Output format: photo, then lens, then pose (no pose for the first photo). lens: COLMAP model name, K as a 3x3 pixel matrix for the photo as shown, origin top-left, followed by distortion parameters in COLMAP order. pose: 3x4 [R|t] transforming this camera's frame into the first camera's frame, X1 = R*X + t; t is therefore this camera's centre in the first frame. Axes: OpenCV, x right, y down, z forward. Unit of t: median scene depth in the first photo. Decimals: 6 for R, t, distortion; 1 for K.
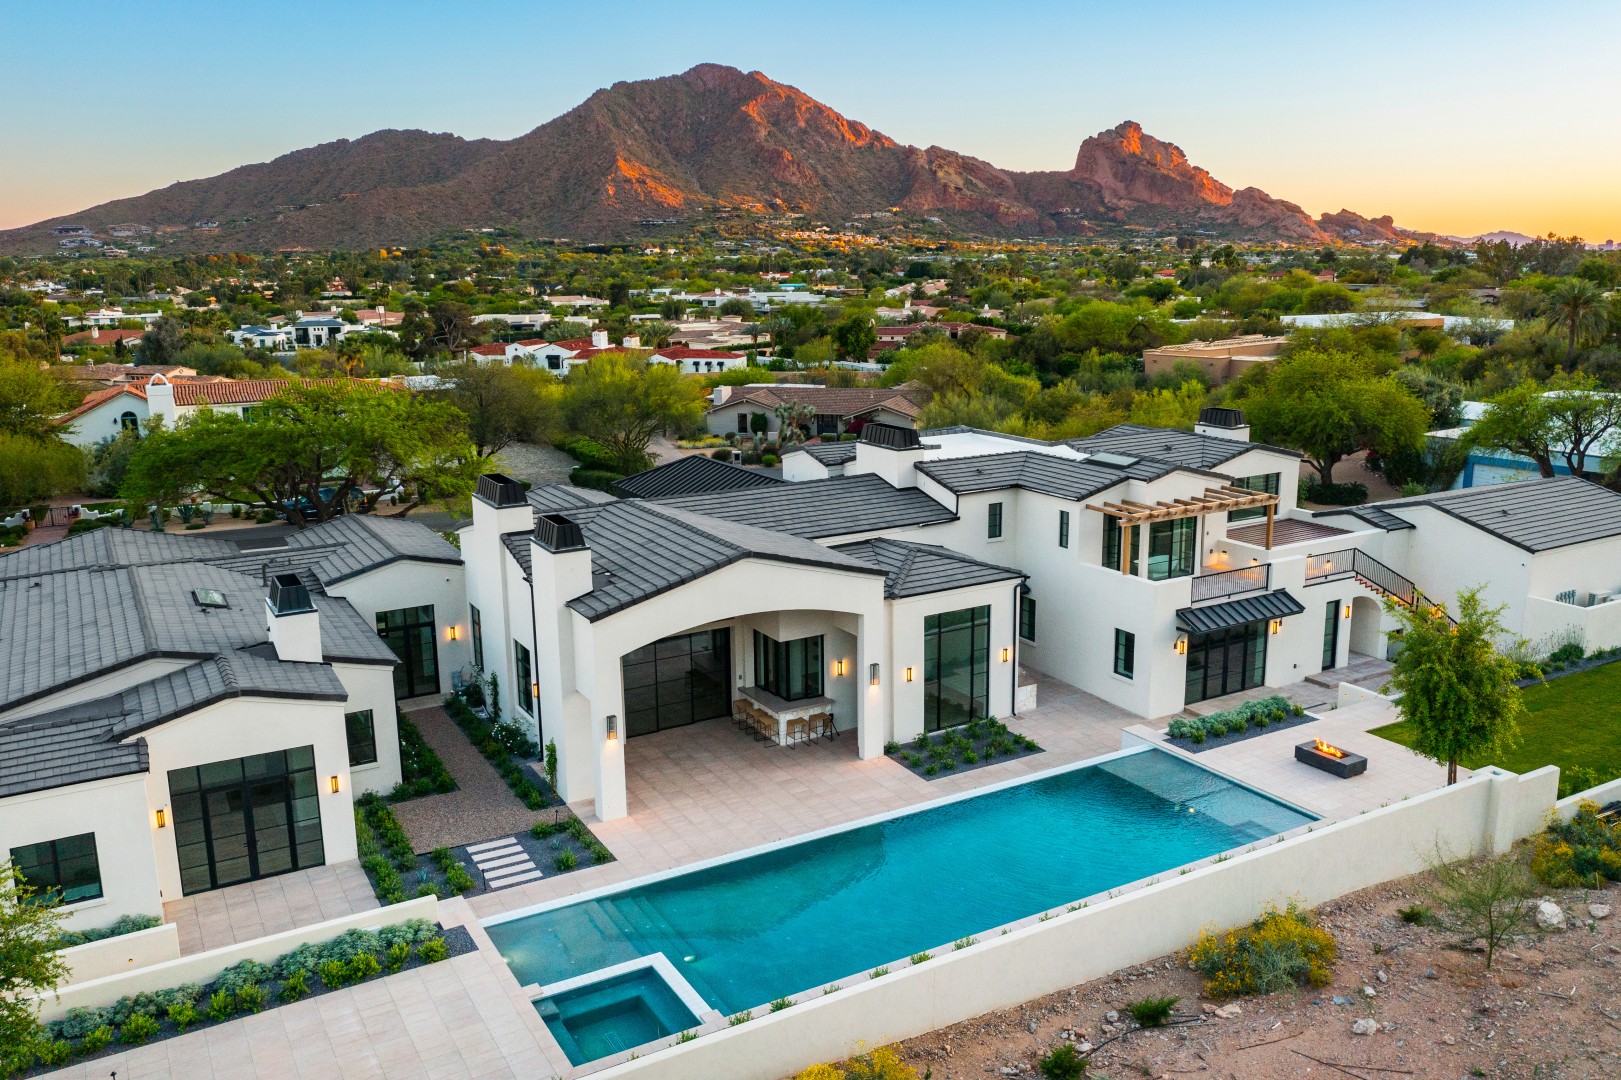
lens RADIAL K [[1291.1, 0, 806.3], [0, 1291.1, 542.3], [0, 0, 1]] dist [0.001189, 0.008424]
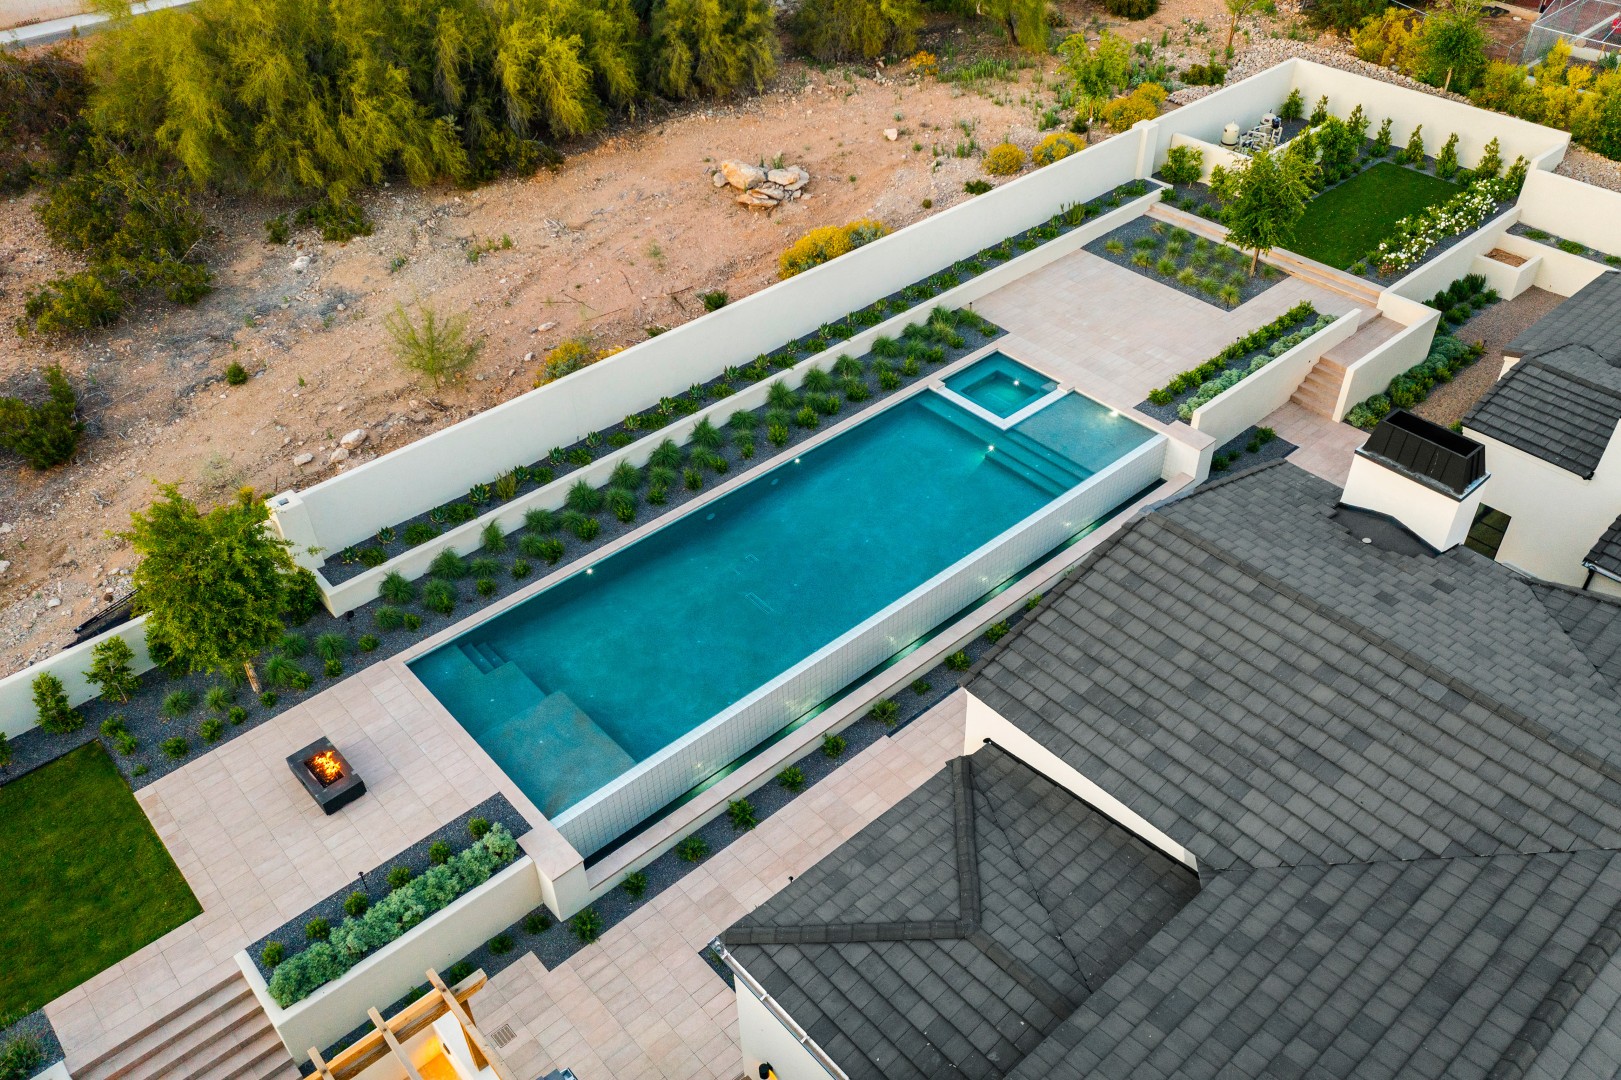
lens RADIAL K [[1291.3, 0, 806.7], [0, 1291.3, 538.8], [0, 0, 1]] dist [0.005775, 0.003617]
pose [[-0.979459, 0.154639, -0.129412, 0.193868], [-0.006609, 0.616818, 0.787078, -0.461481], [0.201537, 0.771766, -0.603125, 1.285855]]
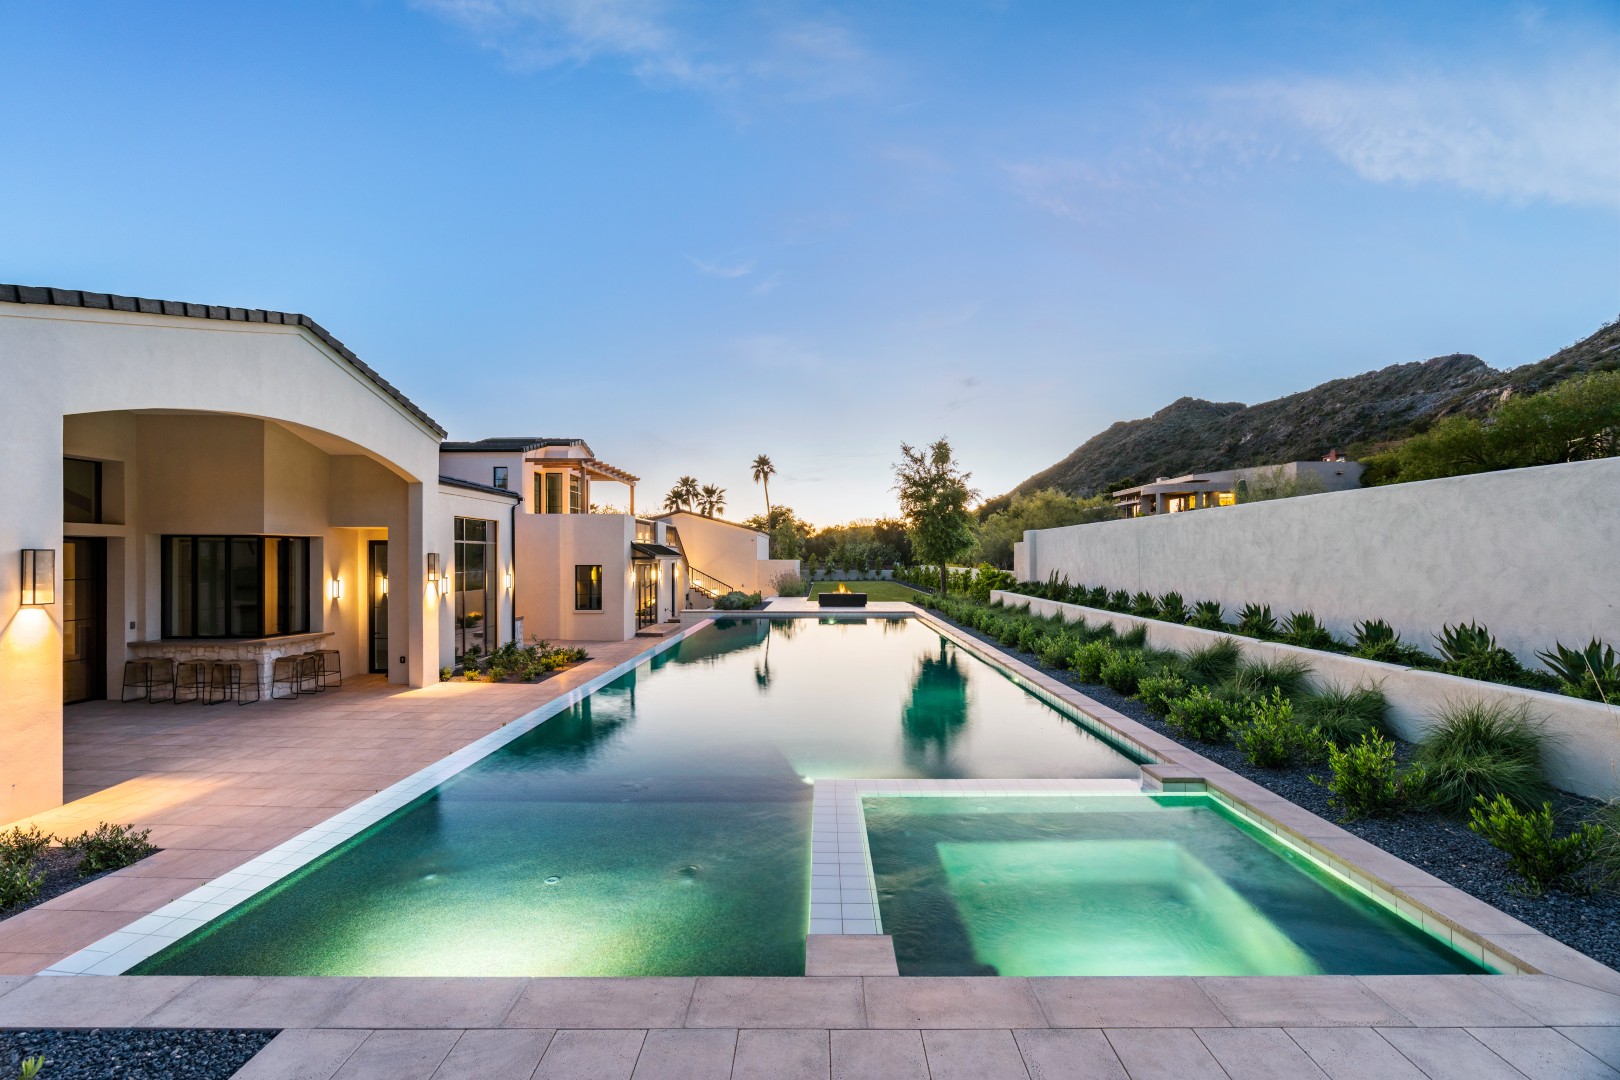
lens RADIAL K [[728.6, 0, 821.3], [0, 728.6, 551.6], [0, 0, 1]] dist [-0.005434, 0.000384]
pose [[0.496433, 0.017298, 0.867903, -0.208887], [0.187903, 0.973956, -0.126891, 0.194654], [-0.847495, 0.226074, 0.480253, 0.609246]]
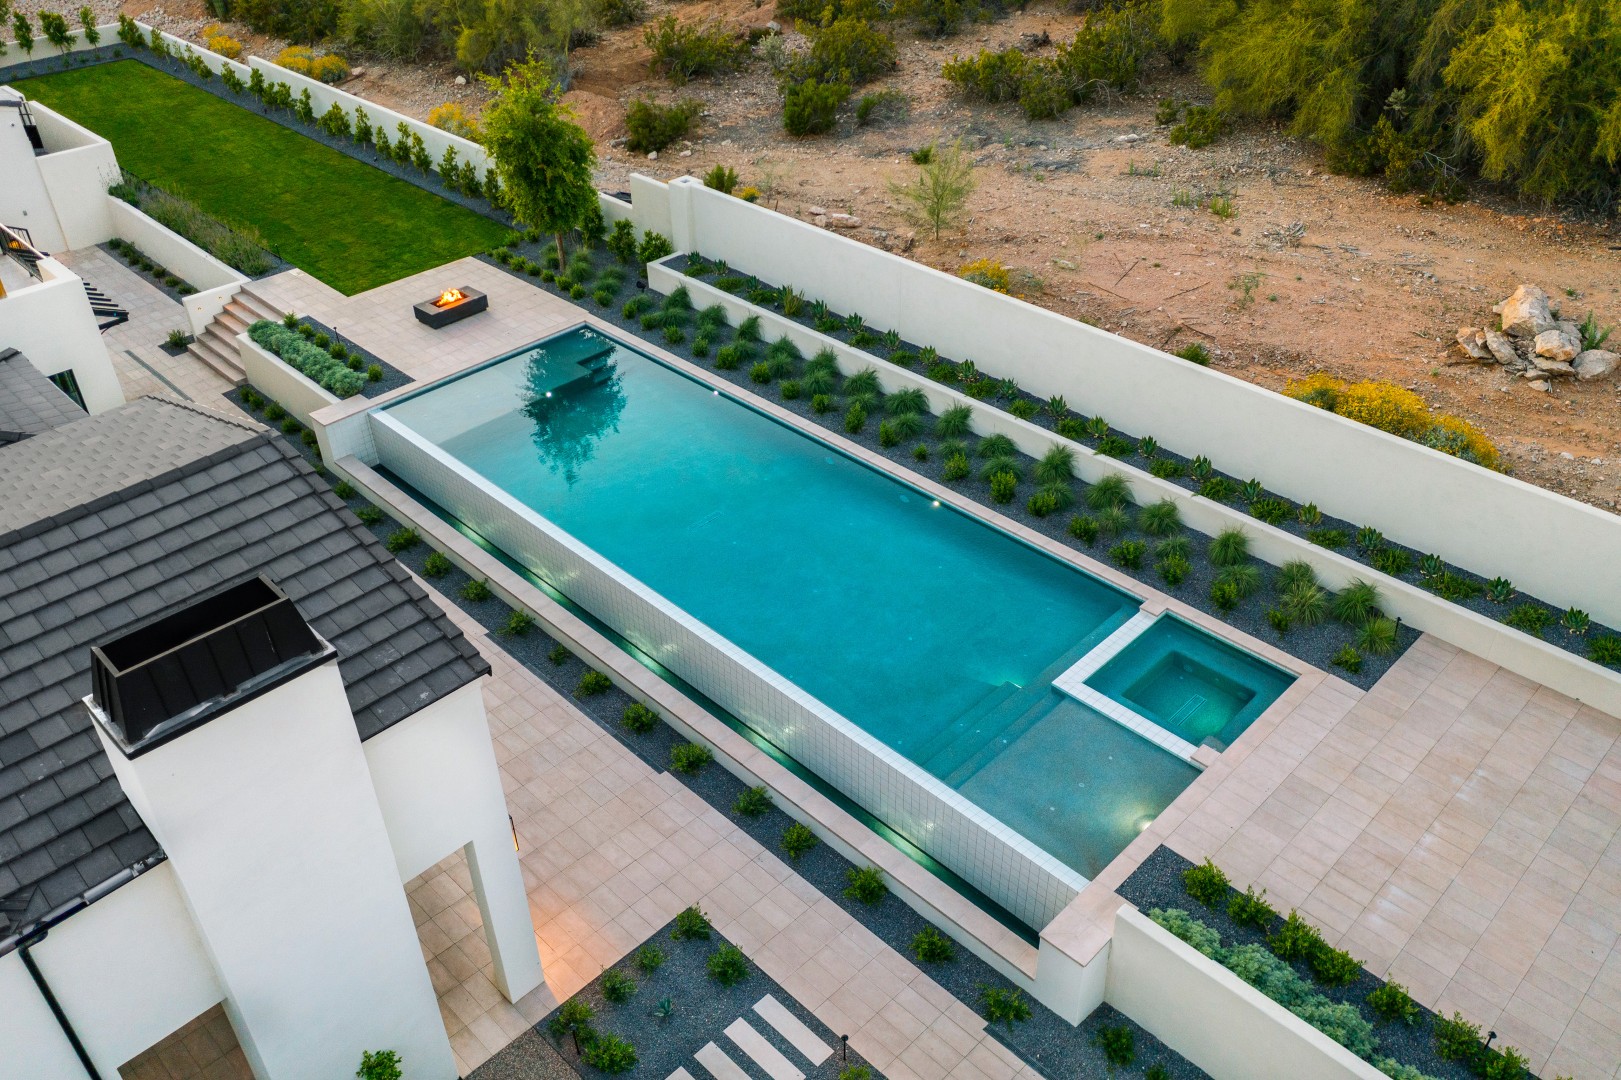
lens RADIAL K [[1276.5, 0, 806.9], [0, 1276.5, 540.9], [0, 0, 1]] dist [0.001660, 0.007397]
pose [[-0.262370, -0.545297, 0.796124, -0.459112], [0.231564, 0.765340, 0.600527, -0.185677], [-0.936771, 0.341914, -0.074531, 0.813714]]
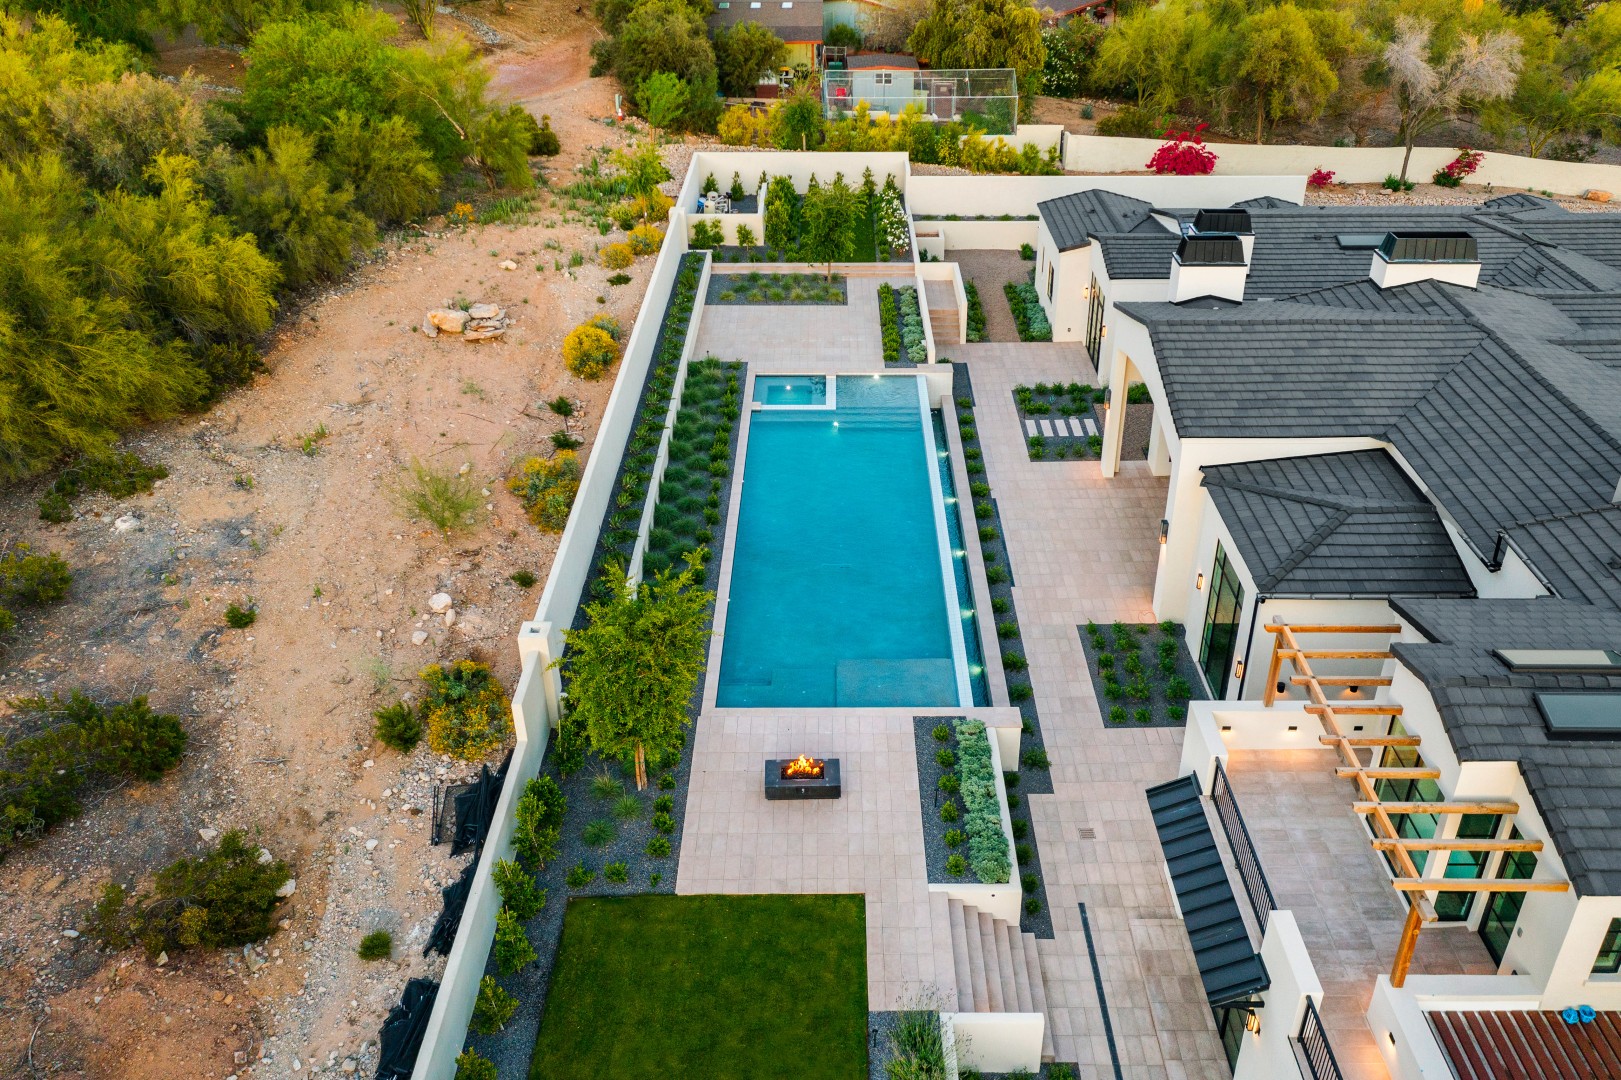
lens RADIAL K [[1312.0, 0, 819.8], [0, 1312.0, 539.3], [0, 0, 1]] dist [0.005028, 0.000372]
pose [[-0.503776, 0.460375, -0.730934, 0.853066], [-0.177234, 0.773065, 0.609064, -0.410657], [0.845457, 0.436378, -0.307857, 1.098949]]
